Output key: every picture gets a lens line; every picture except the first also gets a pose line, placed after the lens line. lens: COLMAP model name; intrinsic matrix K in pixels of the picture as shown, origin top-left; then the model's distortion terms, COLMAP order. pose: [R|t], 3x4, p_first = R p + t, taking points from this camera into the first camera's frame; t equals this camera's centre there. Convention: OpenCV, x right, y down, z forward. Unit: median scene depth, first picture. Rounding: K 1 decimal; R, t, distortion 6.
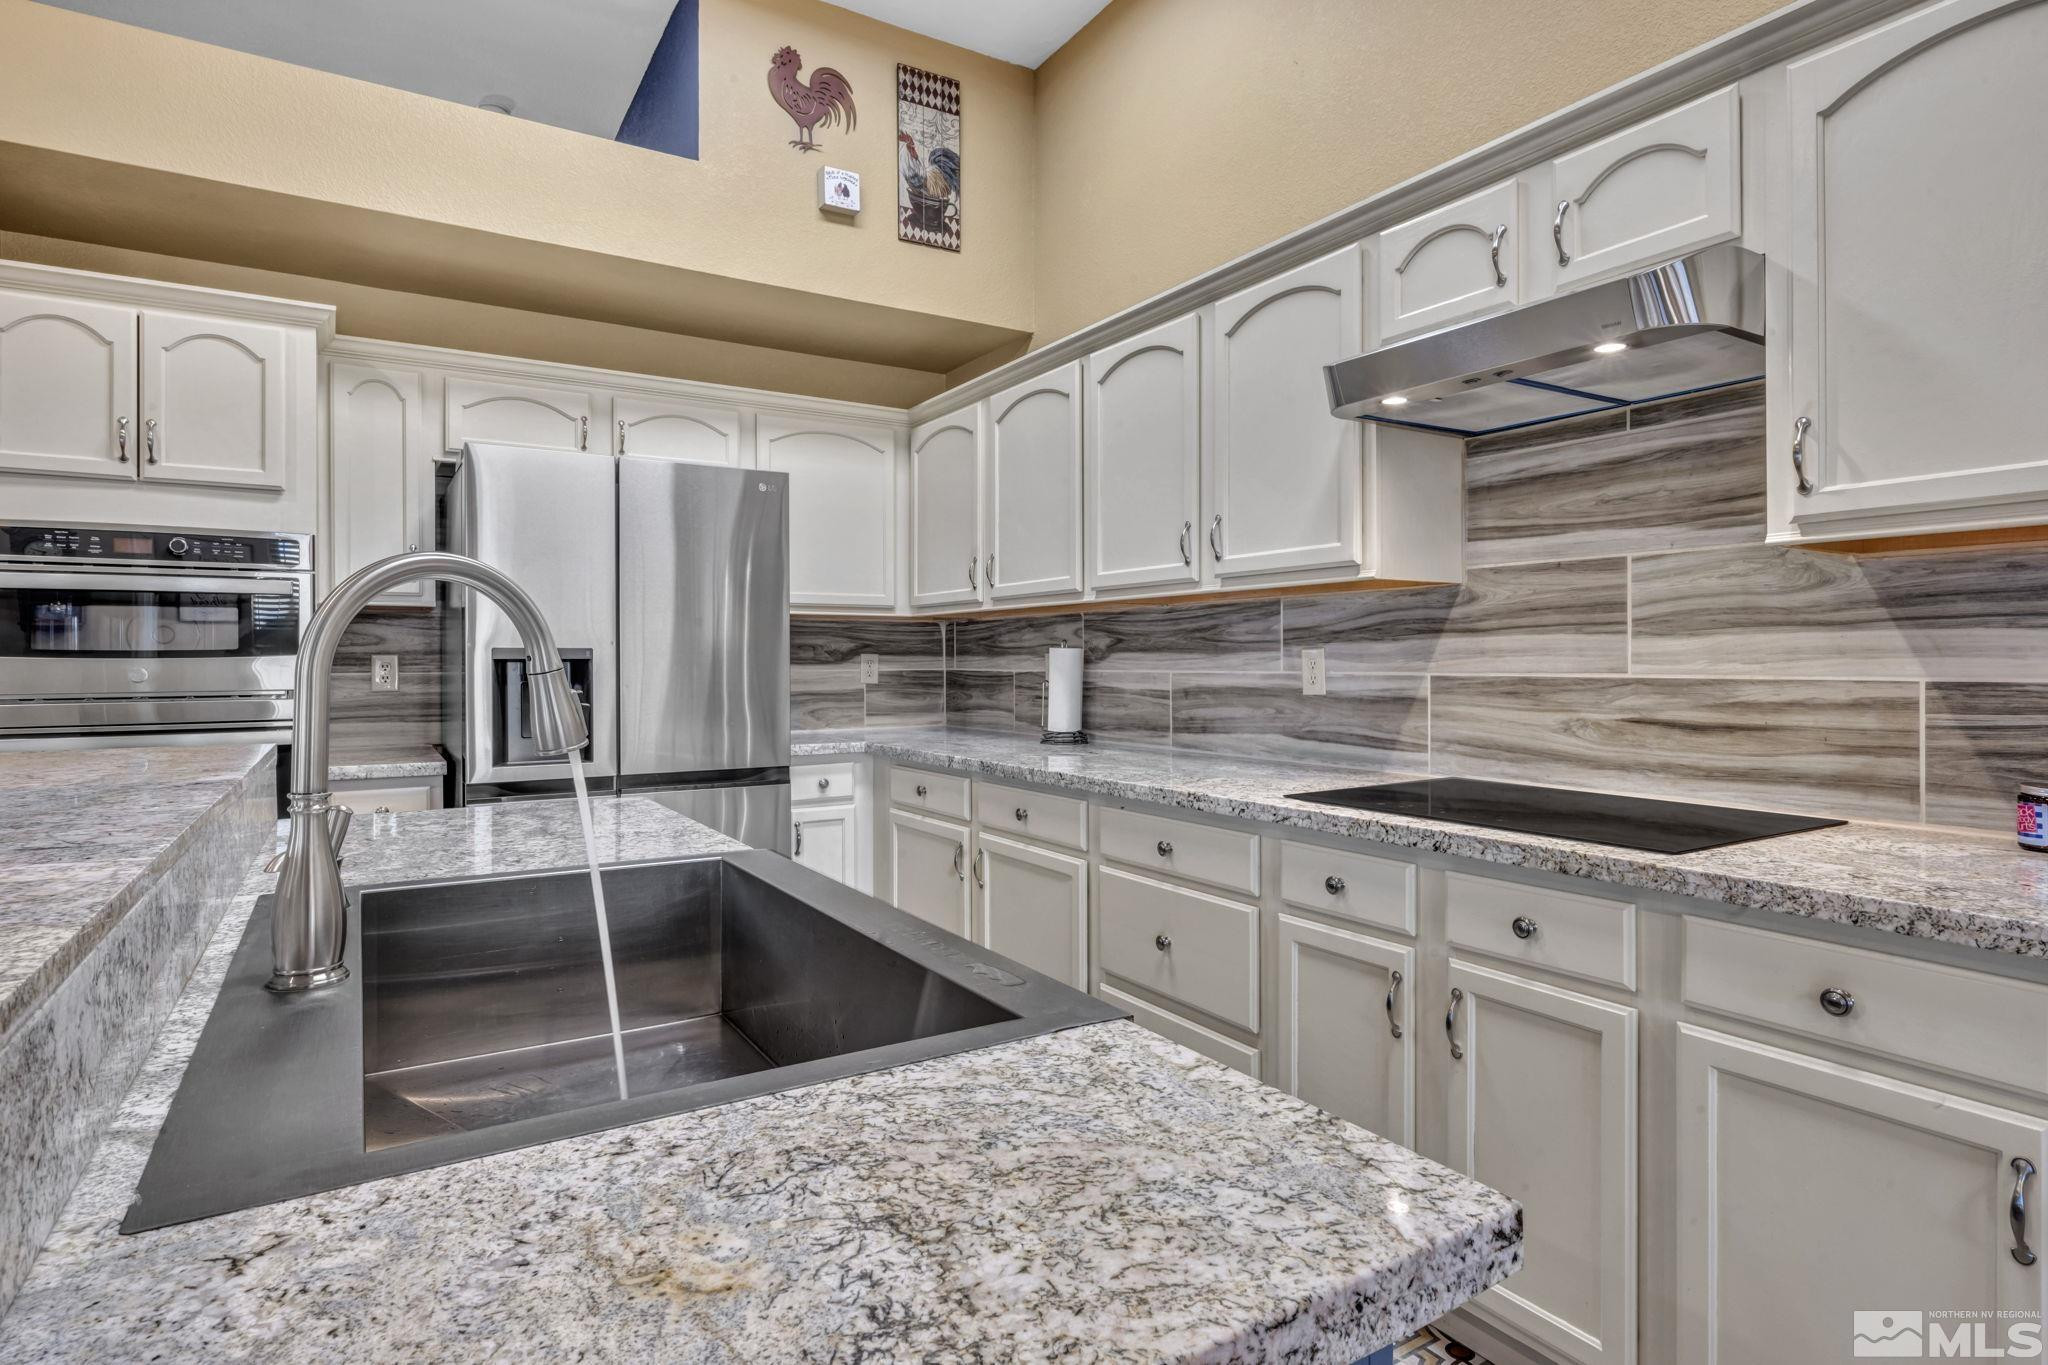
lens RADIAL K [[1103.1, 0, 1021.5], [0, 1103.1, 668.1], [0, 0, 1]] dist [-0.005875, -0.000356]
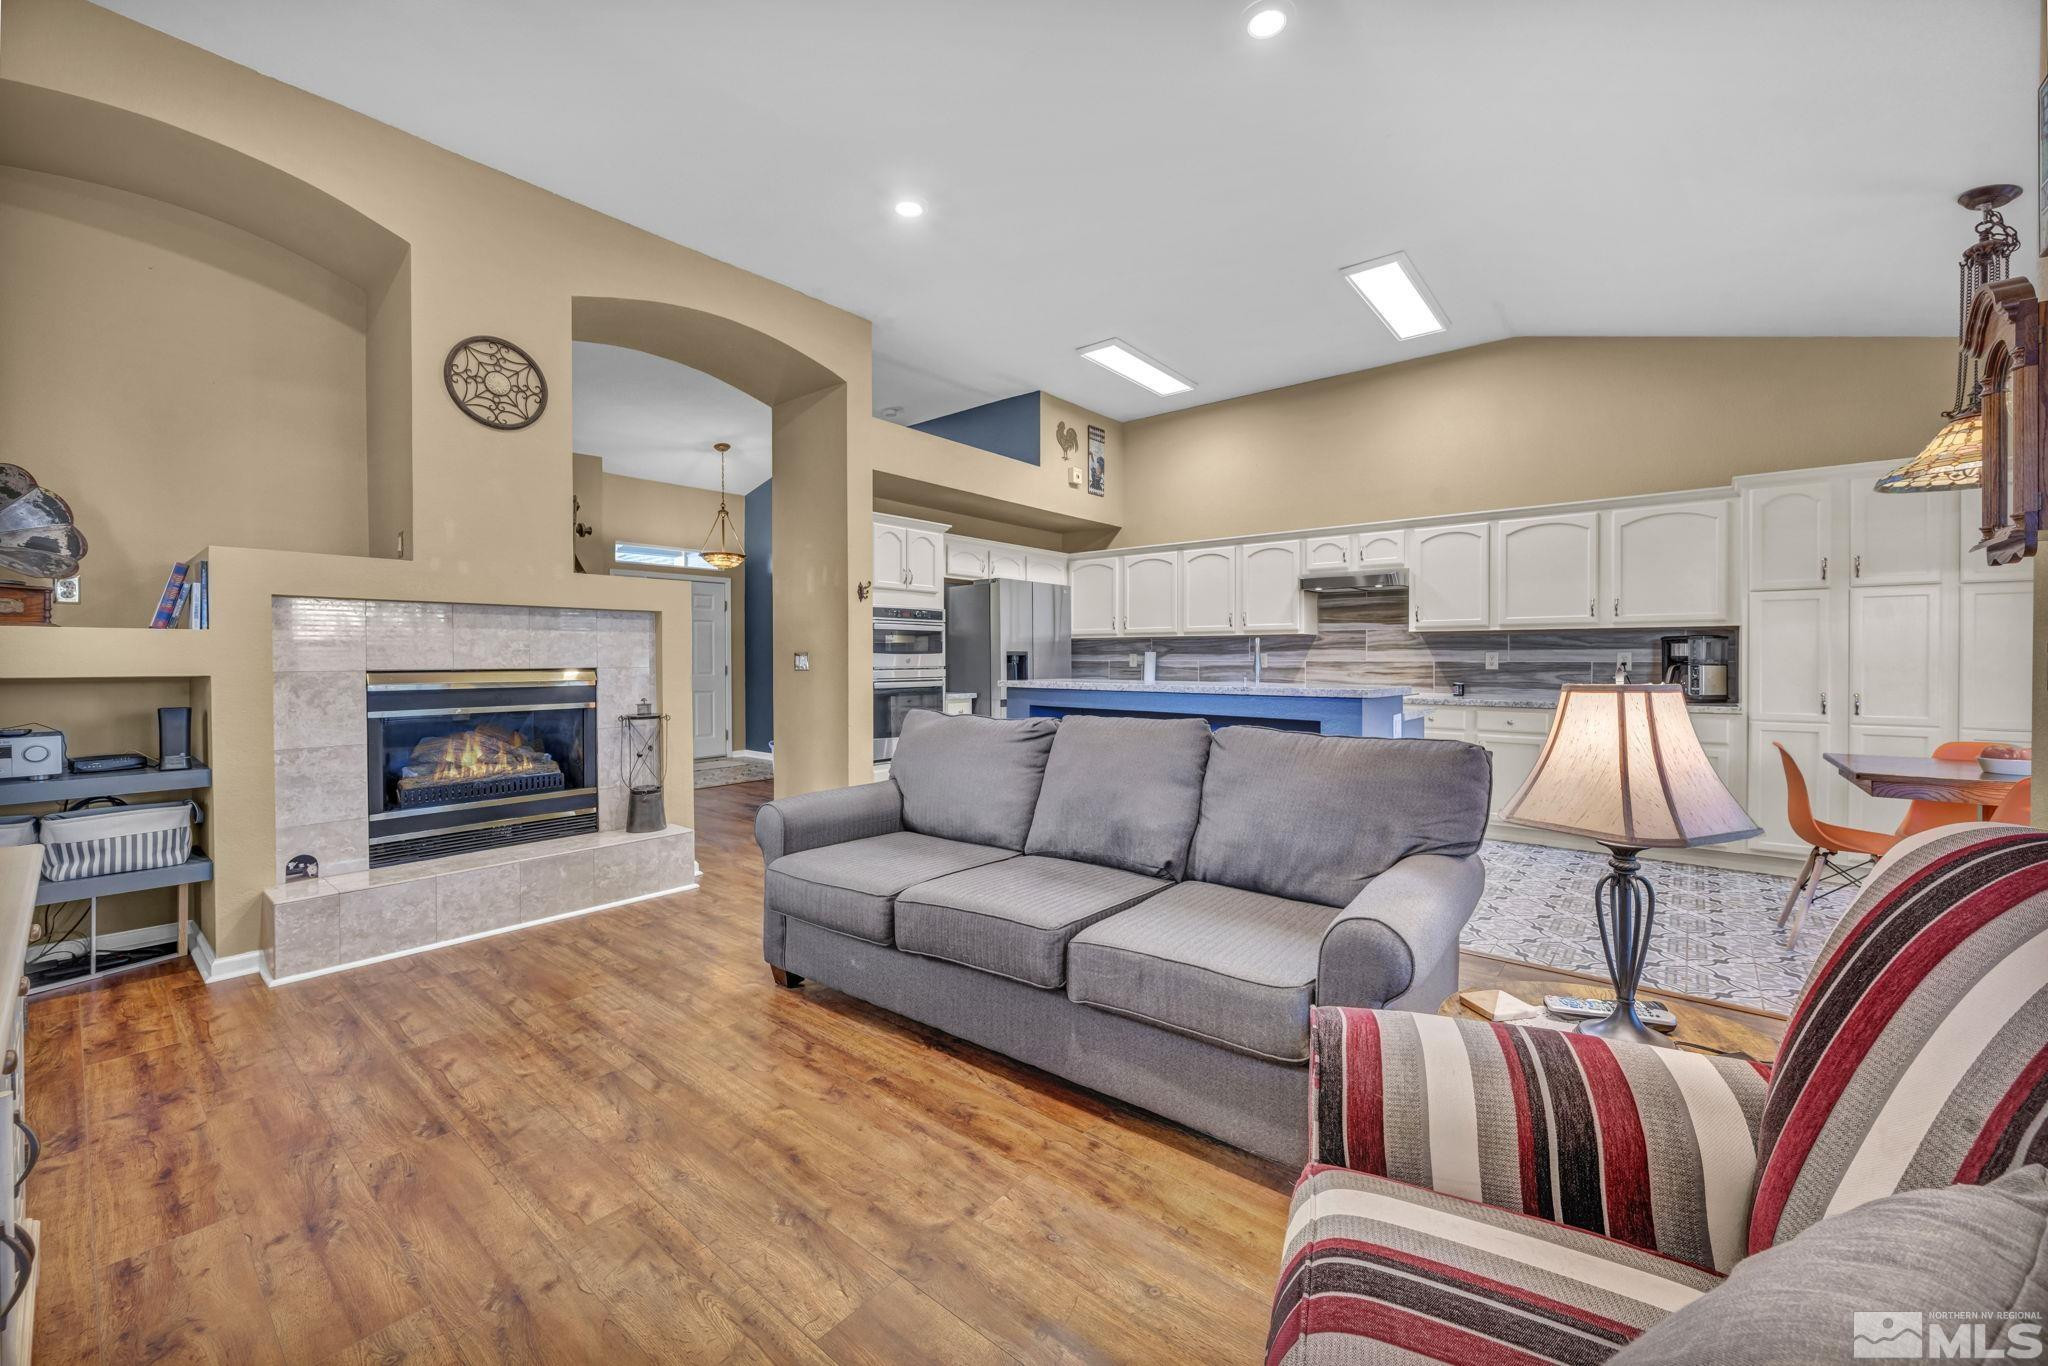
lens RADIAL K [[821.9, 0, 1022.3], [0, 821.9, 672.1], [0, 0, 1]] dist [0.000212, 0.000120]
pose [[0.948216, -0.002641, 0.317616, -1.149078], [-0.000613, 0.999948, 0.010147, 0.013447], [-0.317626, -0.009816, 0.948165, -1.029017]]
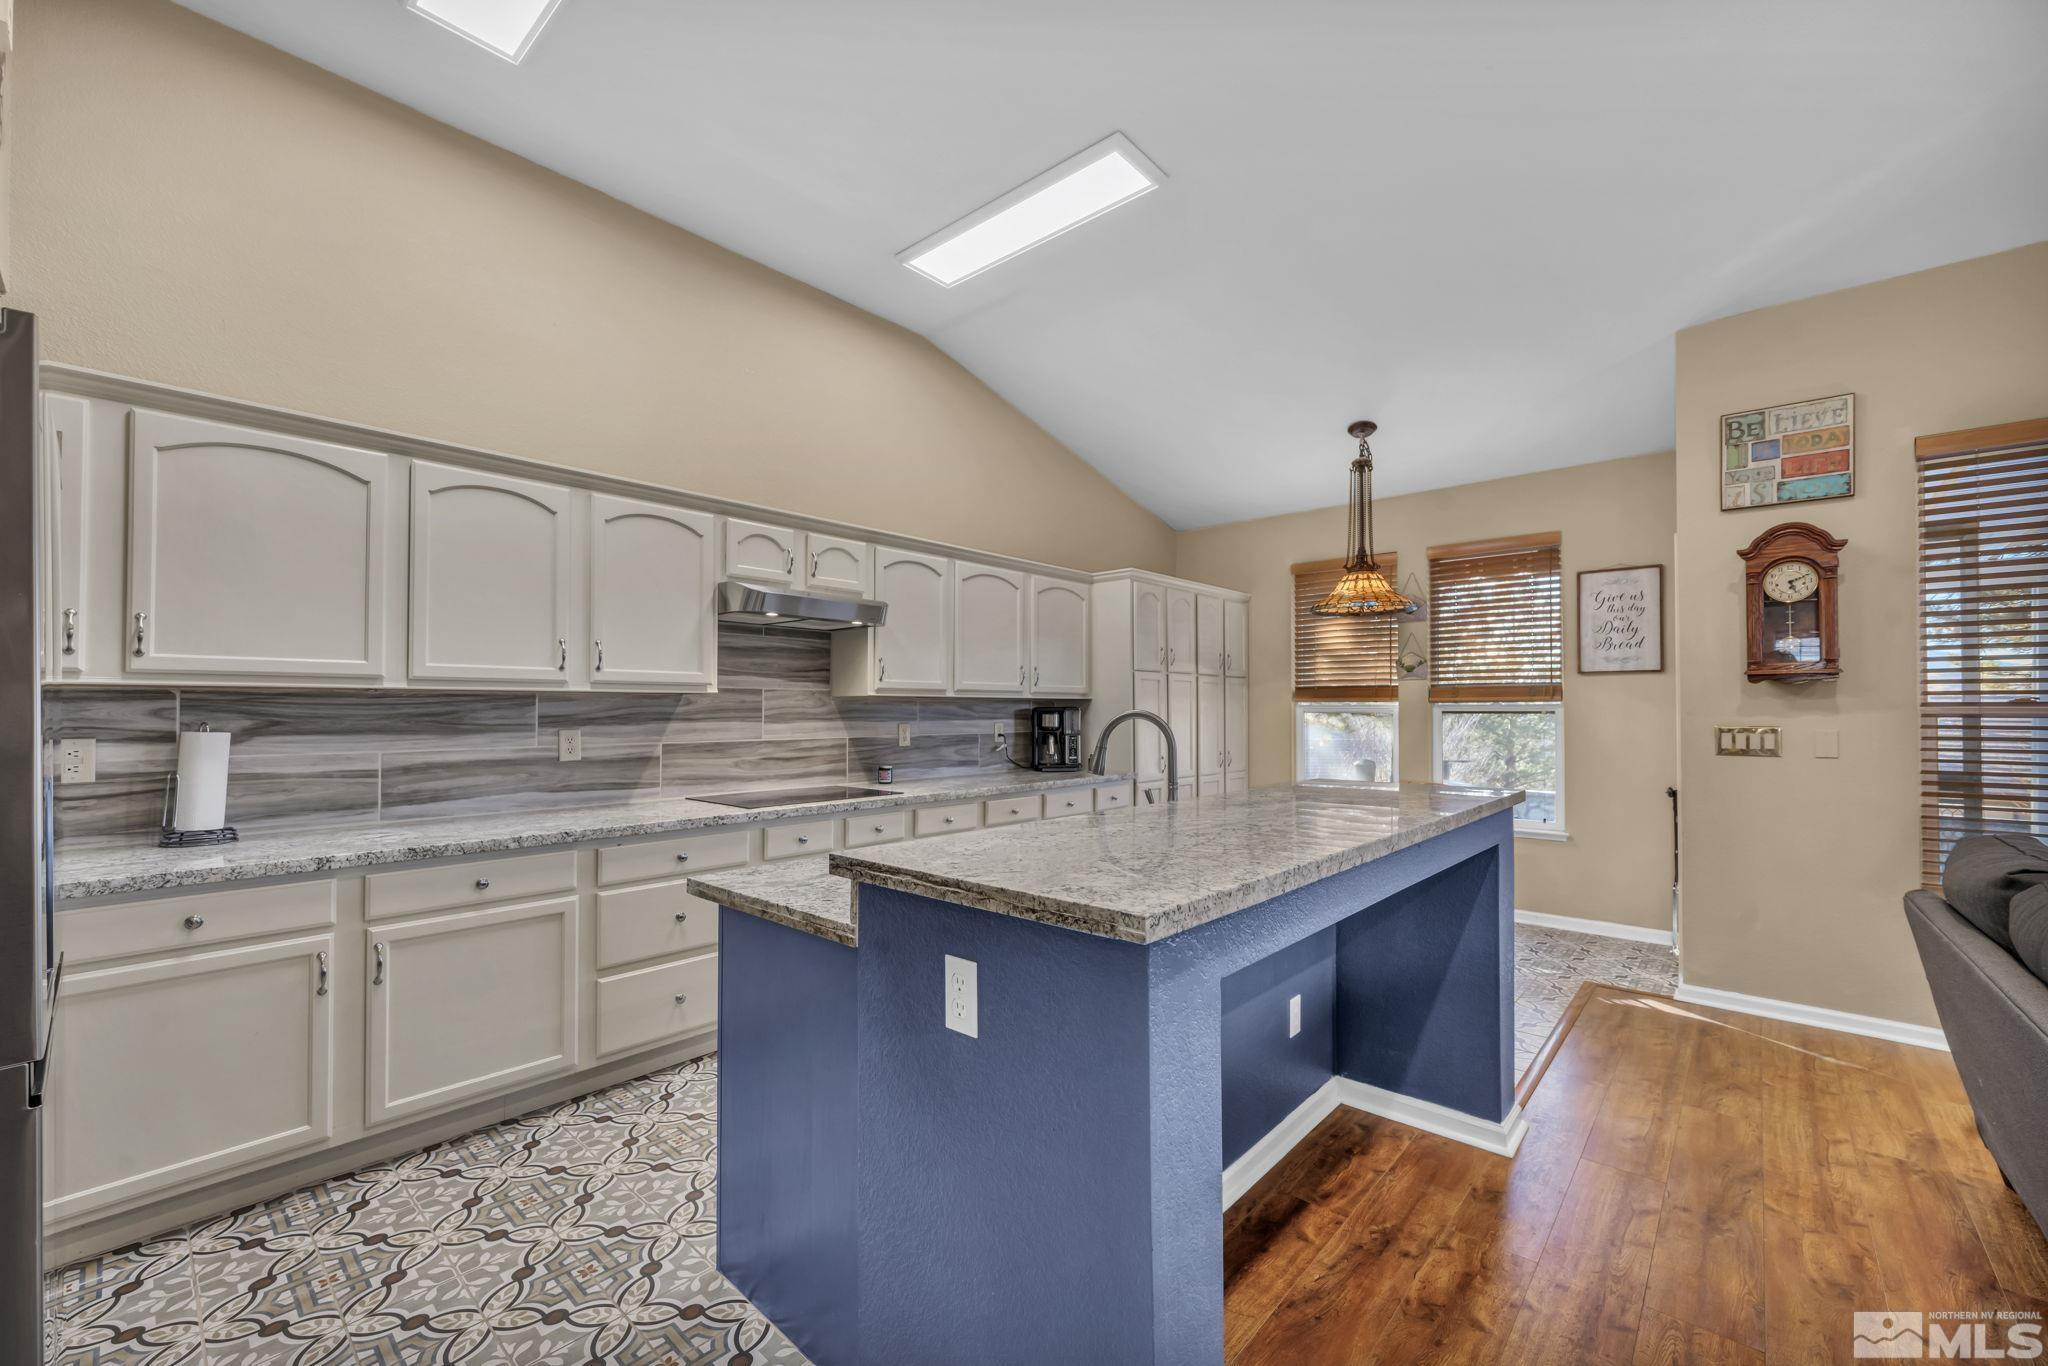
lens RADIAL K [[821.9, 0, 1026.8], [0, 821.9, 702.1], [0, 0, 1]] dist [0.000212, 0.000120]
pose [[-0.301912, 0.013909, 0.953234, -0.986278], [0.009501, 0.999888, -0.011580, -0.036328], [-0.953288, 0.005560, -0.302011, 0.753788]]
